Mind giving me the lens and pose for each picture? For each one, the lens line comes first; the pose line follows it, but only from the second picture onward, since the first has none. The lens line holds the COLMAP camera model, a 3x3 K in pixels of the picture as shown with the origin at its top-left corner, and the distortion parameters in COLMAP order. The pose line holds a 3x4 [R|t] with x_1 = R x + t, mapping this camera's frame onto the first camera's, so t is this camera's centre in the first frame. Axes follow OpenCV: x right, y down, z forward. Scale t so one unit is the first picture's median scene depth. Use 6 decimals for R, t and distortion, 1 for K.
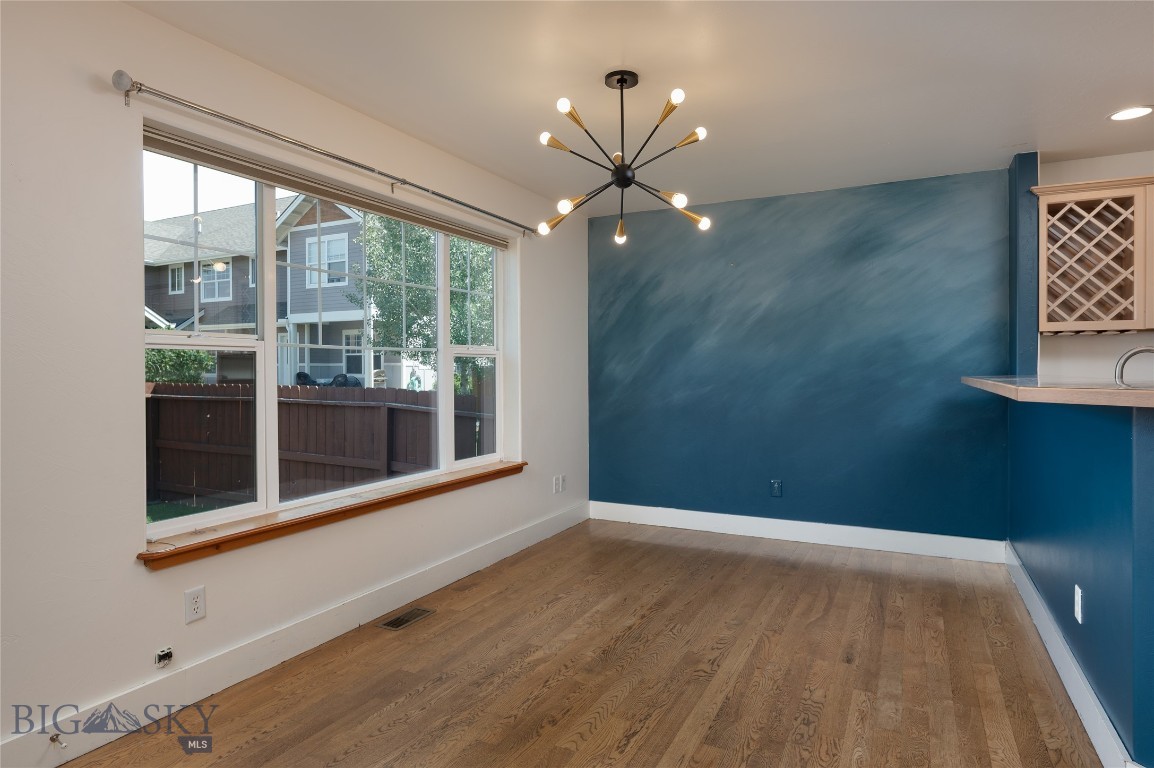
lens RADIAL K [[658.6, 0, 575.9], [0, 658.6, 374.8], [0, 0, 1]] dist [-0.002479, 0.000302]
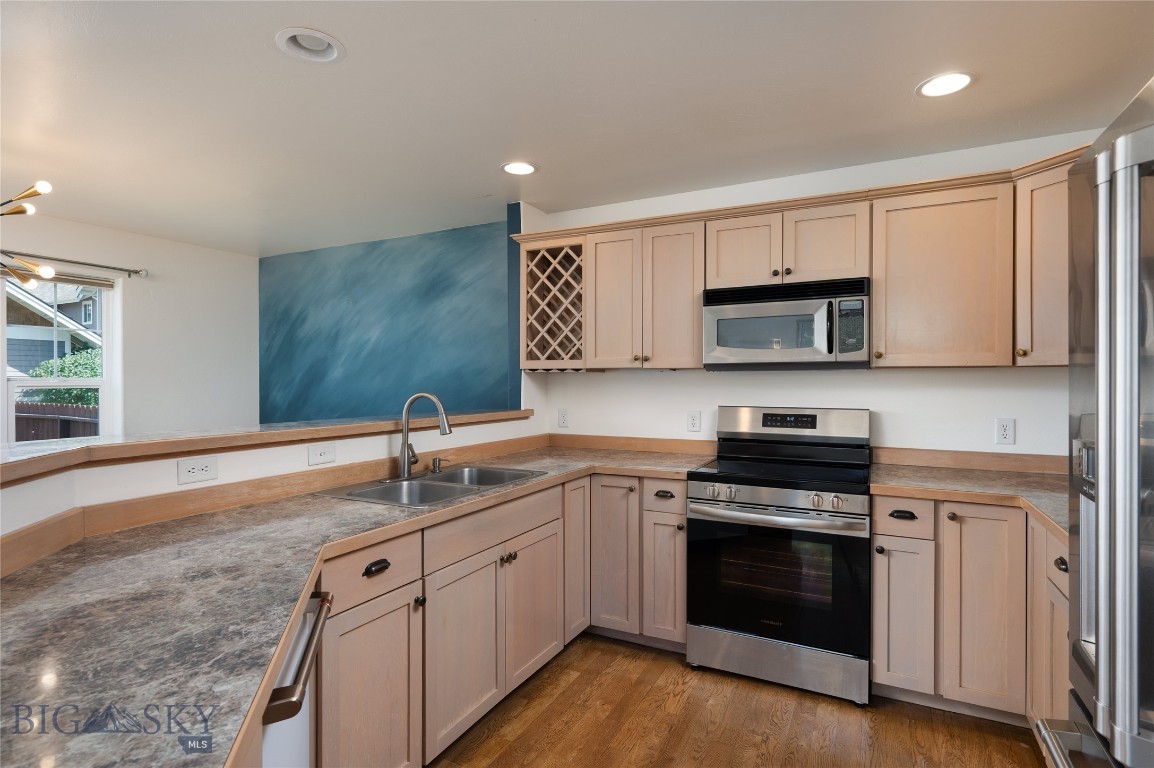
lens RADIAL K [[578.1, 0, 581.6], [0, 578.1, 382.7], [0, 0, 1]] dist [0.000724, -0.000178]
pose [[0.999986, 0.003781, -0.003637, 0.746796], [-0.003802, 0.999976, -0.005783, -0.035300], [0.003615, 0.005797, 0.999977, 0.050195]]
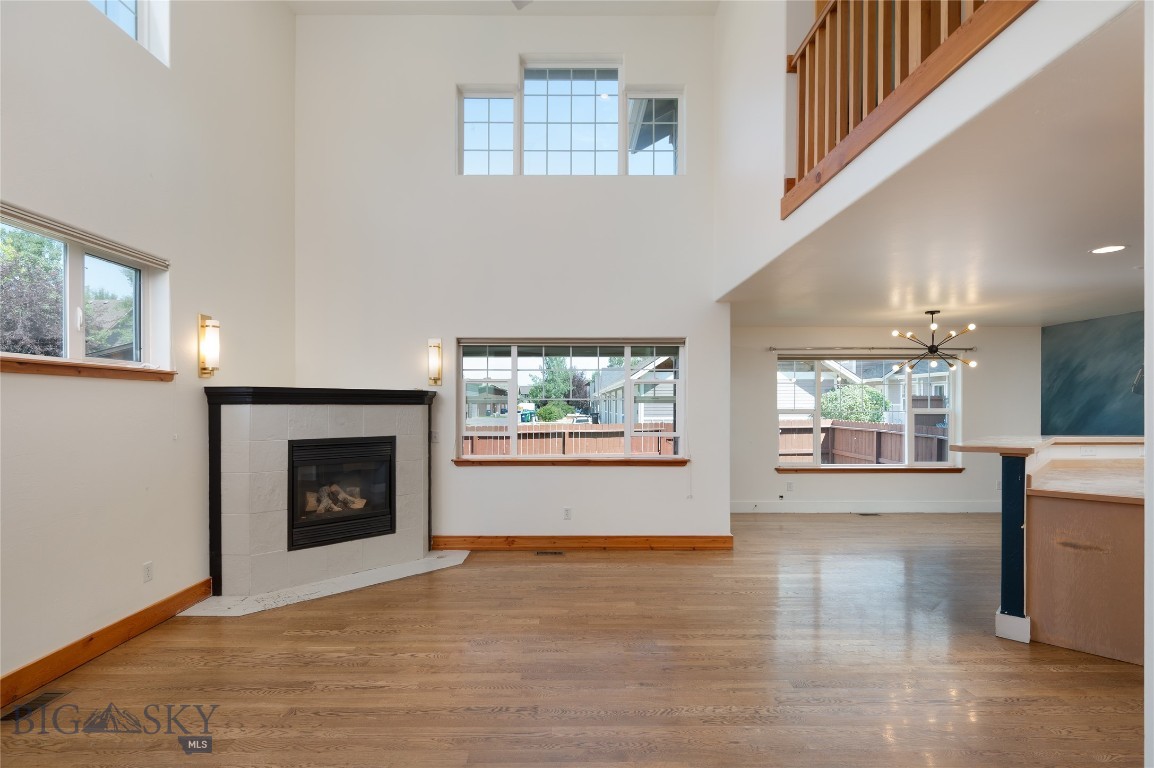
lens RADIAL K [[560.1, 0, 571.3], [0, 560.1, 406.1], [0, 0, 1]] dist [0.001163, -0.000177]
pose [[0.462644, 0.005371, -0.886528, 0.939788], [-0.008362, 0.999964, 0.001695, -0.048457], [0.886505, 0.006629, 0.462672, -0.877708]]
